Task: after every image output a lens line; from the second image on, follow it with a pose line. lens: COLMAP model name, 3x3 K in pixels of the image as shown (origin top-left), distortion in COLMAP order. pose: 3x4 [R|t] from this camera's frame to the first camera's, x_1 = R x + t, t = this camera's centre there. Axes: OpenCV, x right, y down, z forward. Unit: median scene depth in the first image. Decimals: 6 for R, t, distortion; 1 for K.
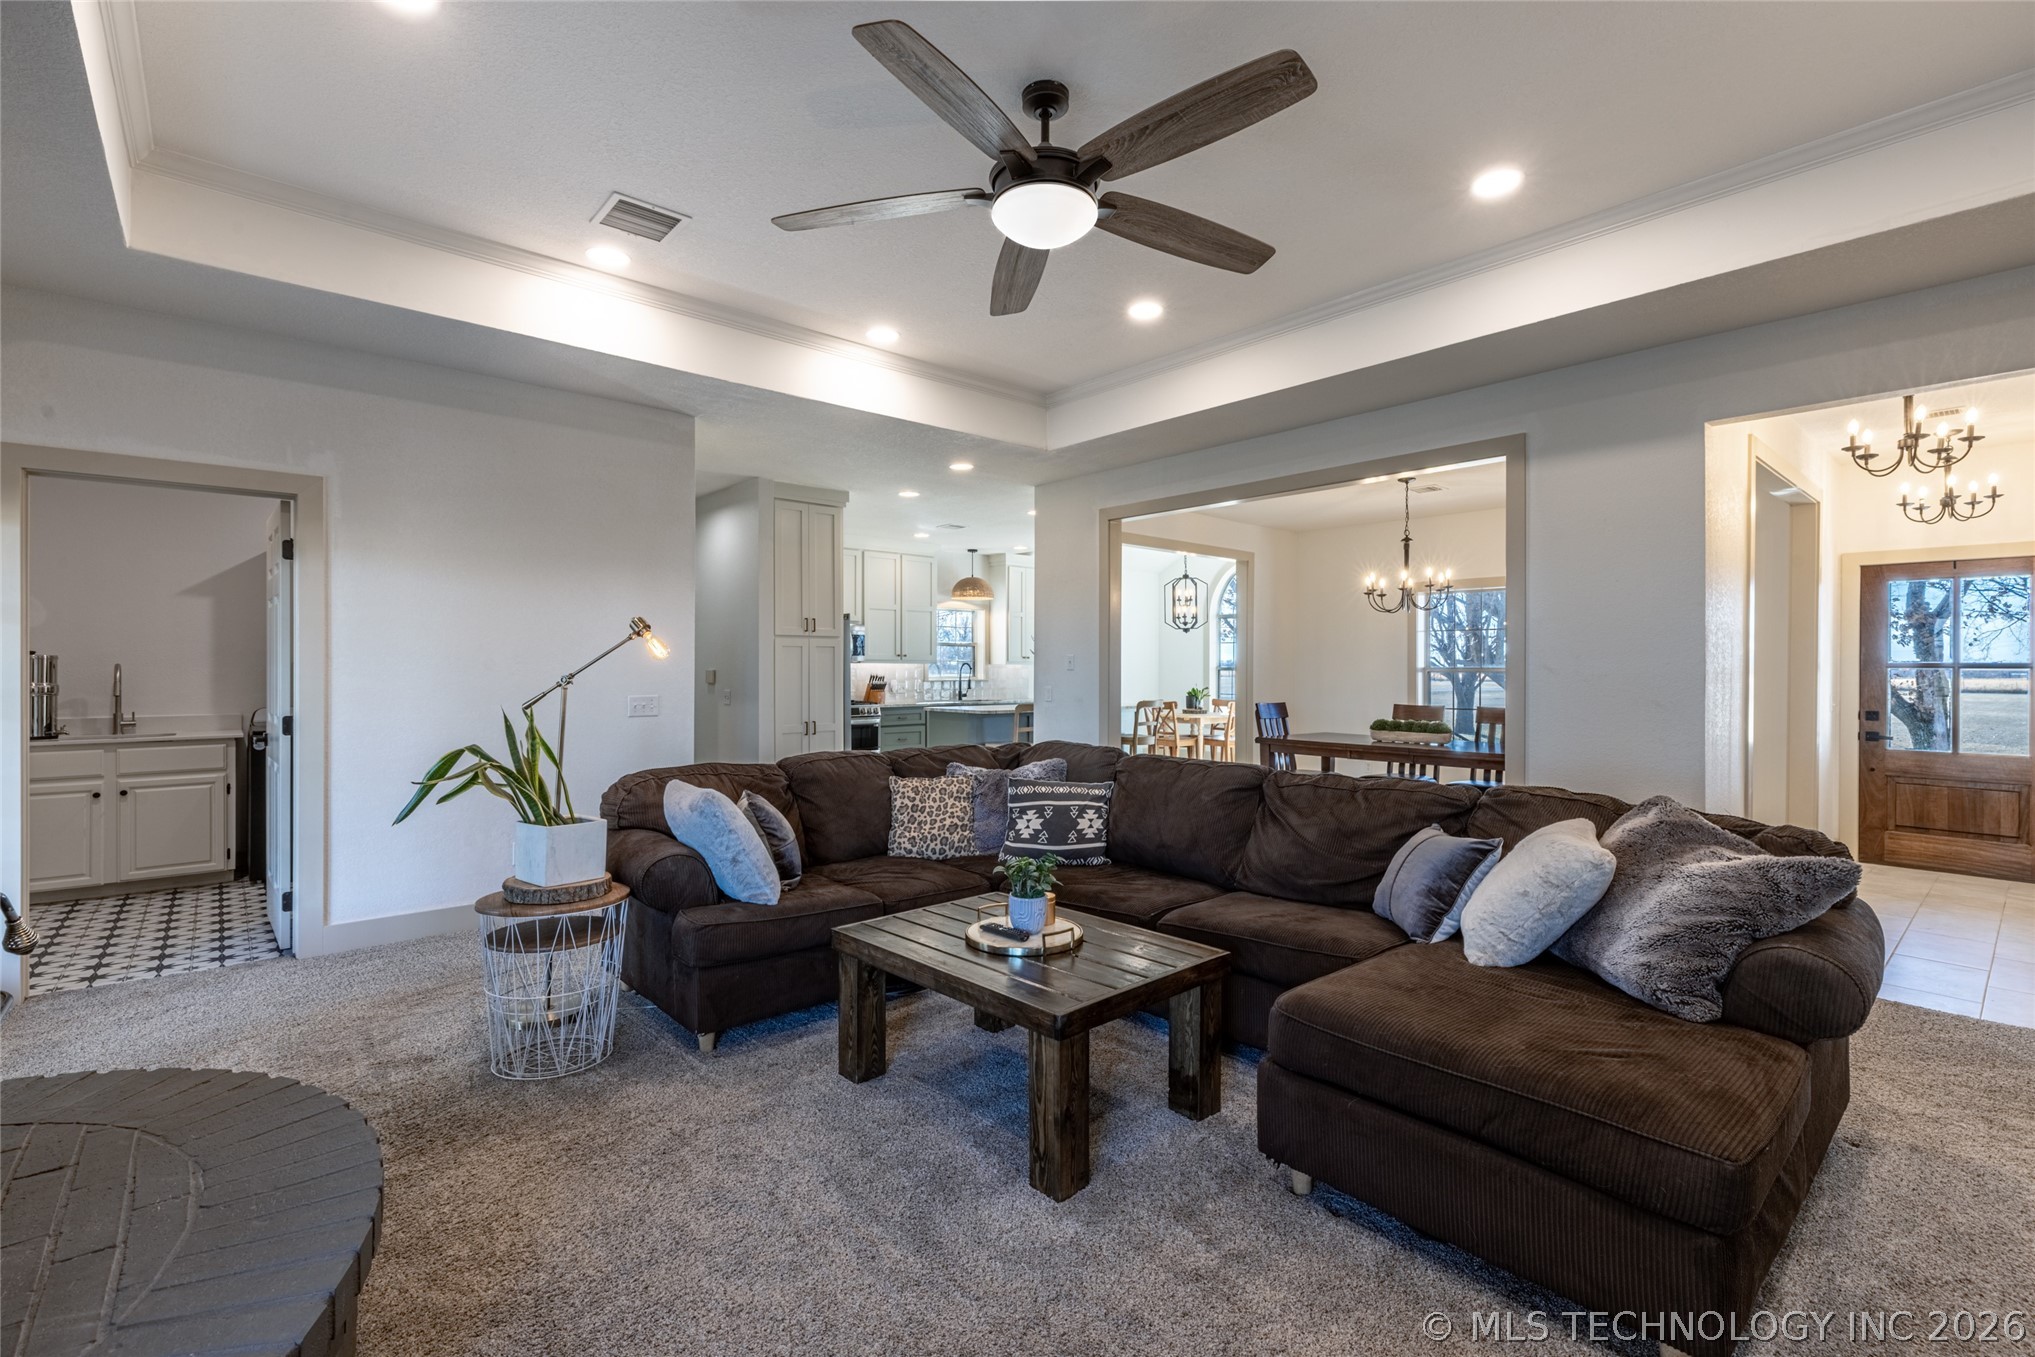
lens RADIAL K [[902.7, 0, 1021.7], [0, 902.7, 667.6], [0, 0, 1]] dist [0.001661, 0.001534]
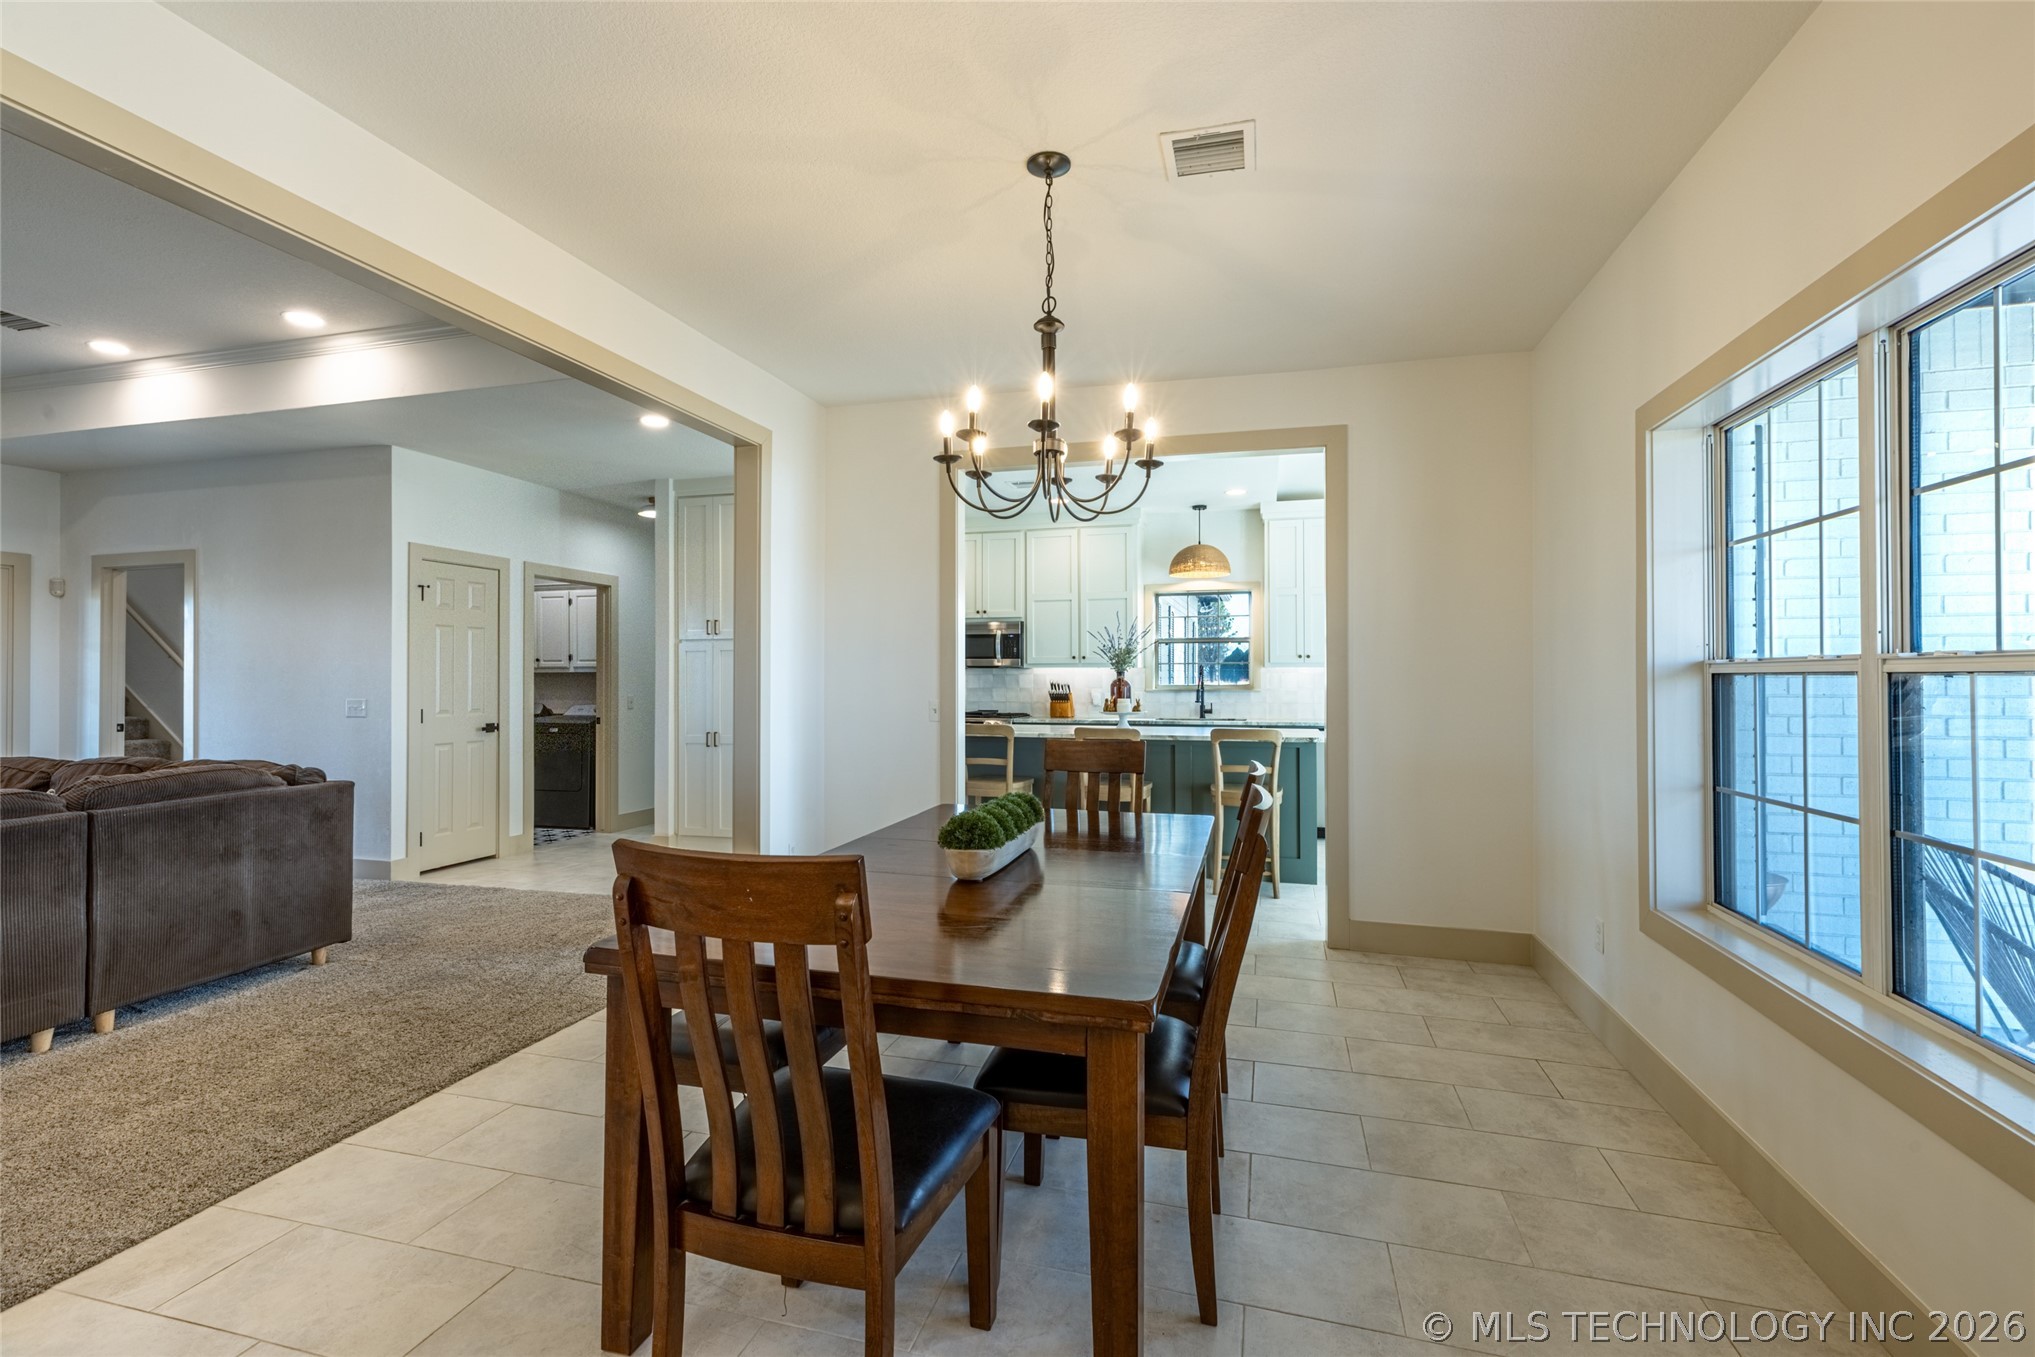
lens RADIAL K [[902.7, 0, 1021.7], [0, 902.7, 667.6], [0, 0, 1]] dist [0.001661, 0.001534]
pose [[0.544909, -0.012178, -0.838407, 0.813473], [0.003656, 0.999920, -0.012148, 0.008031], [0.838487, 0.003555, 0.544910, 0.868283]]
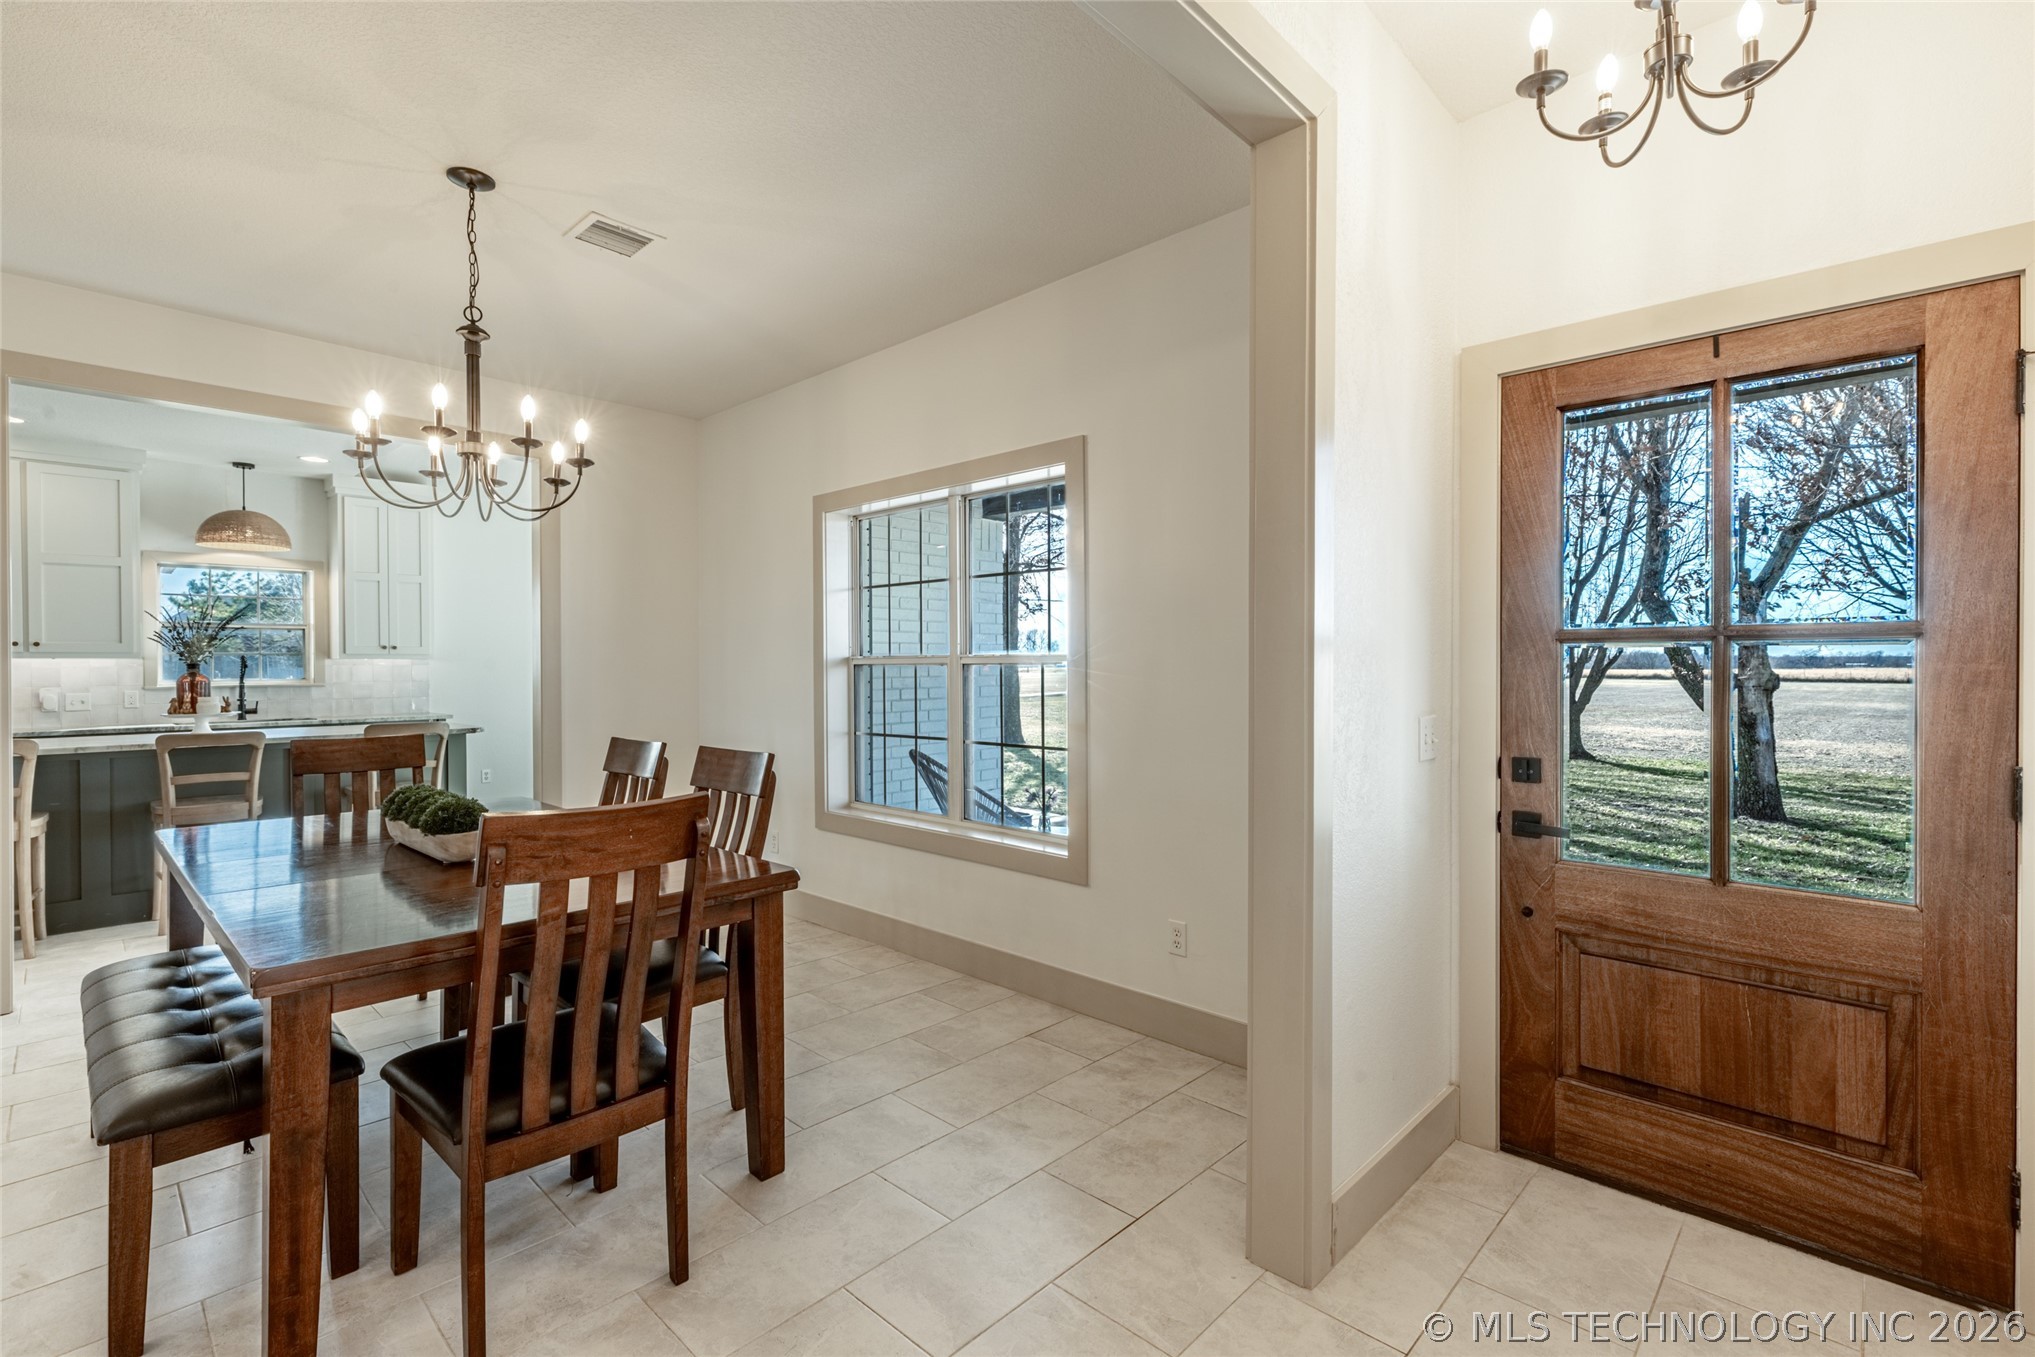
lens RADIAL K [[902.7, 0, 1021.7], [0, 902.7, 667.6], [0, 0, 1]] dist [0.001661, 0.001534]
pose [[0.995838, -0.008702, 0.090723, 0.695930], [0.008385, 0.999957, 0.003876, 0.007304], [-0.090752, -0.003099, 0.995869, 0.643840]]
